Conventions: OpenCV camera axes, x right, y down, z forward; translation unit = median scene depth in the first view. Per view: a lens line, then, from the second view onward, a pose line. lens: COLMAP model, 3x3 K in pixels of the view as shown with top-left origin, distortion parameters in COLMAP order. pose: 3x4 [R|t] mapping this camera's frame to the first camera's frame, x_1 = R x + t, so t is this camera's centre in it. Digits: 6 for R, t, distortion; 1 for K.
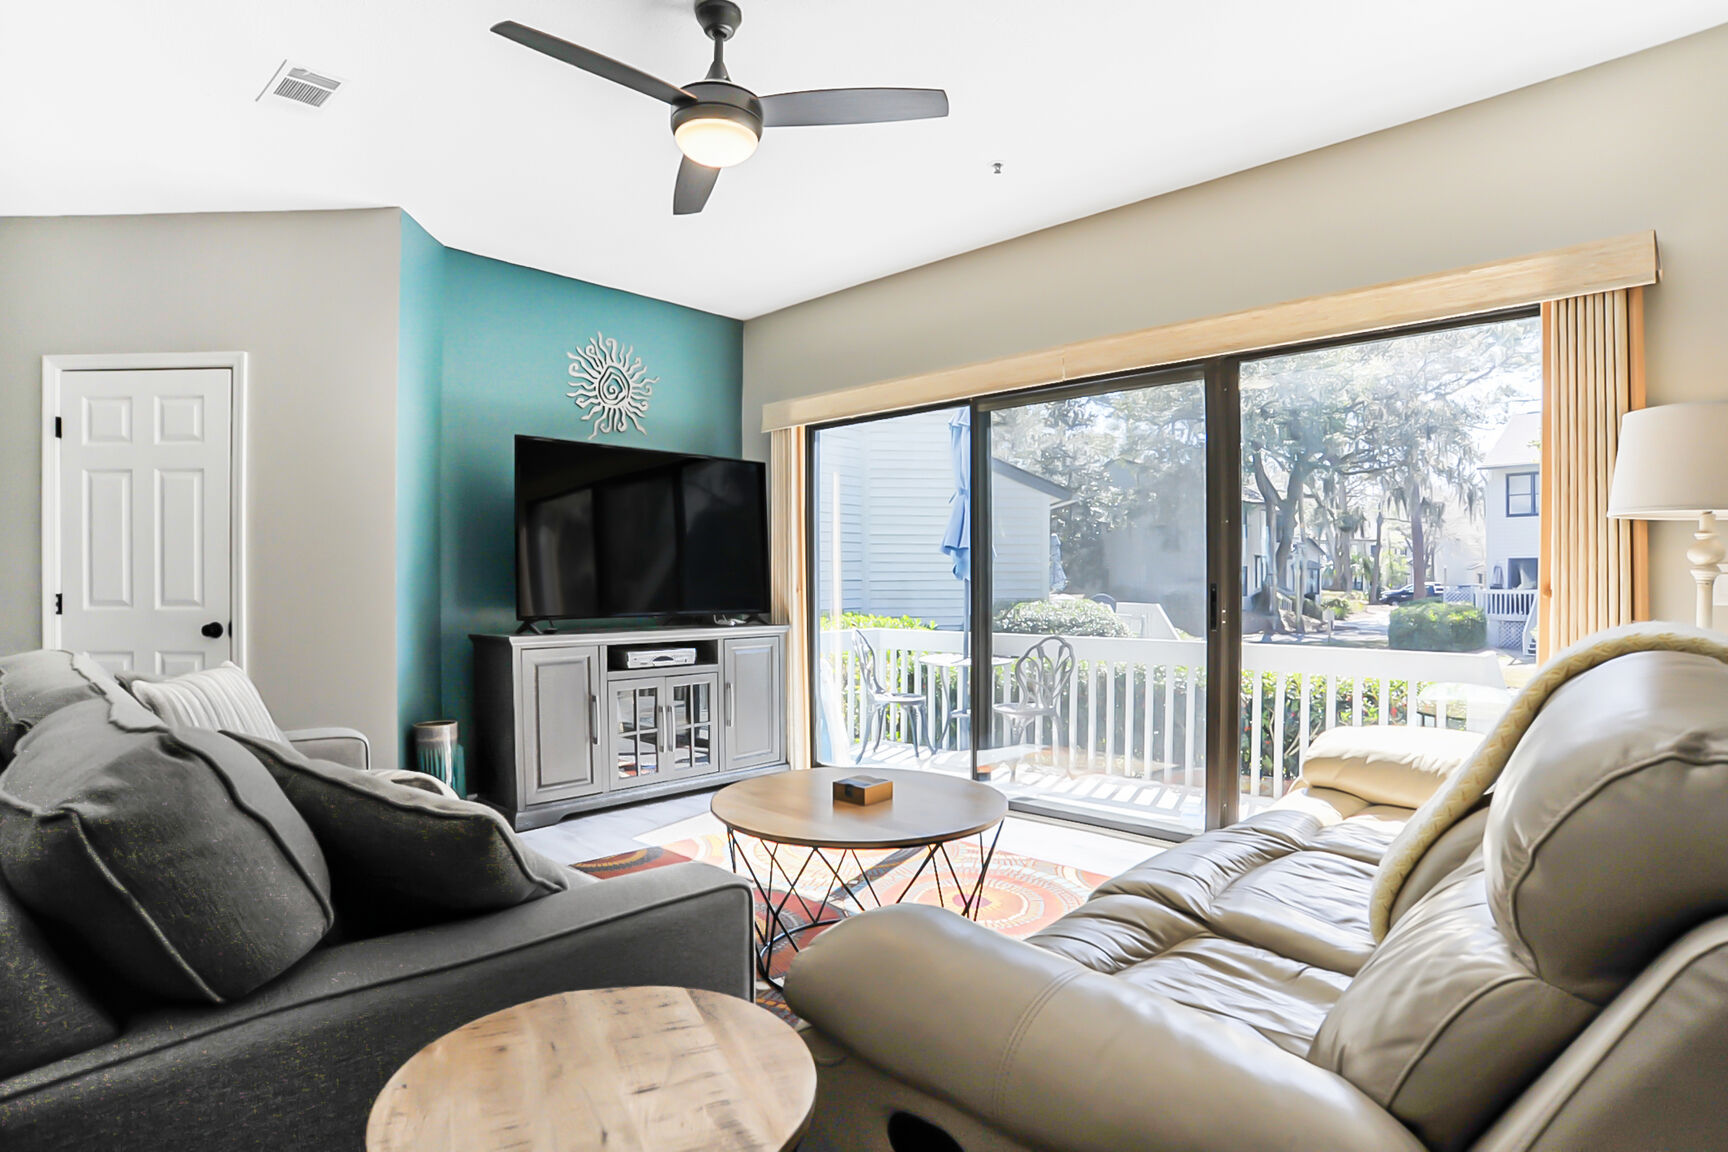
lens RADIAL K [[975.4, 0, 857.7], [0, 975.4, 599.0], [0, 0, 1]] dist [-0.035969, -0.000013]
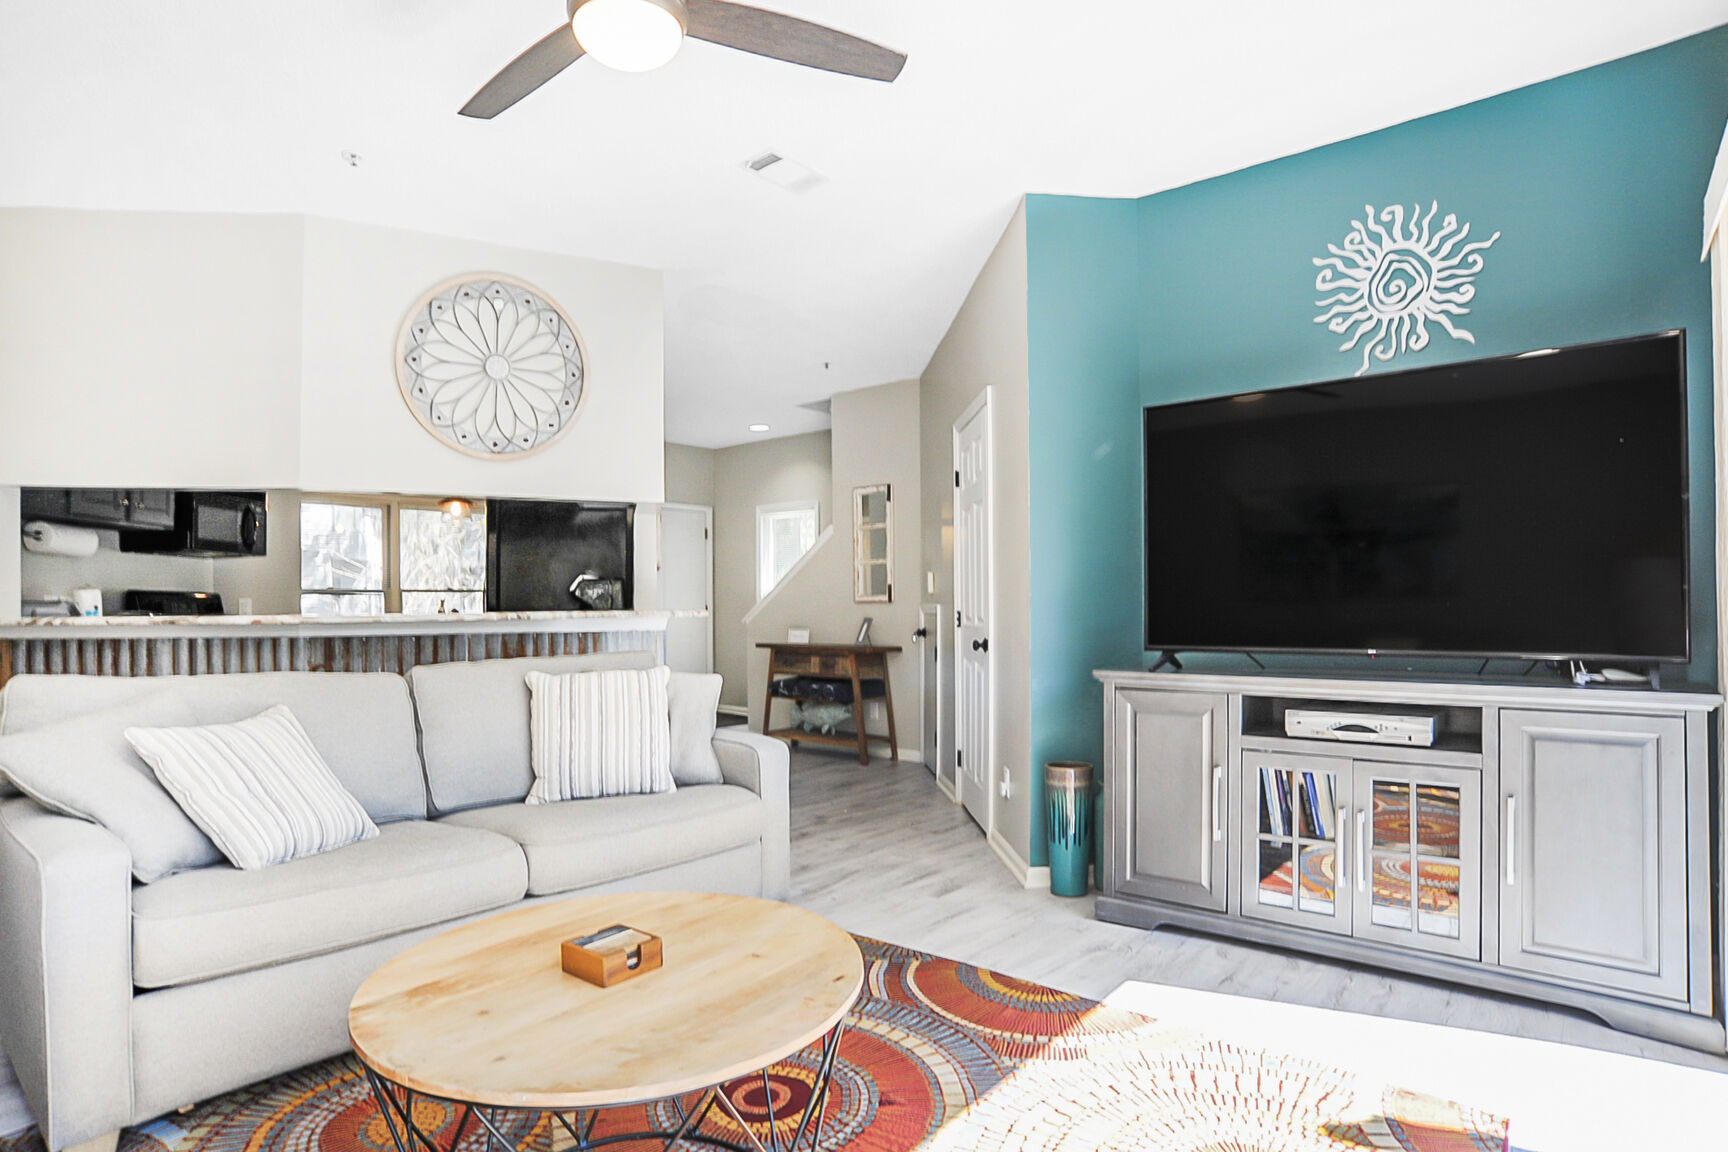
lens RADIAL K [[975.4, 0, 857.7], [0, 975.4, 599.0], [0, 0, 1]] dist [-0.035969, -0.000013]
pose [[0.045918, -0.002821, -0.998941, 0.356033], [-0.003730, 0.999989, -0.002995, -0.013539], [0.998938, 0.003863, 0.045907, 0.648963]]
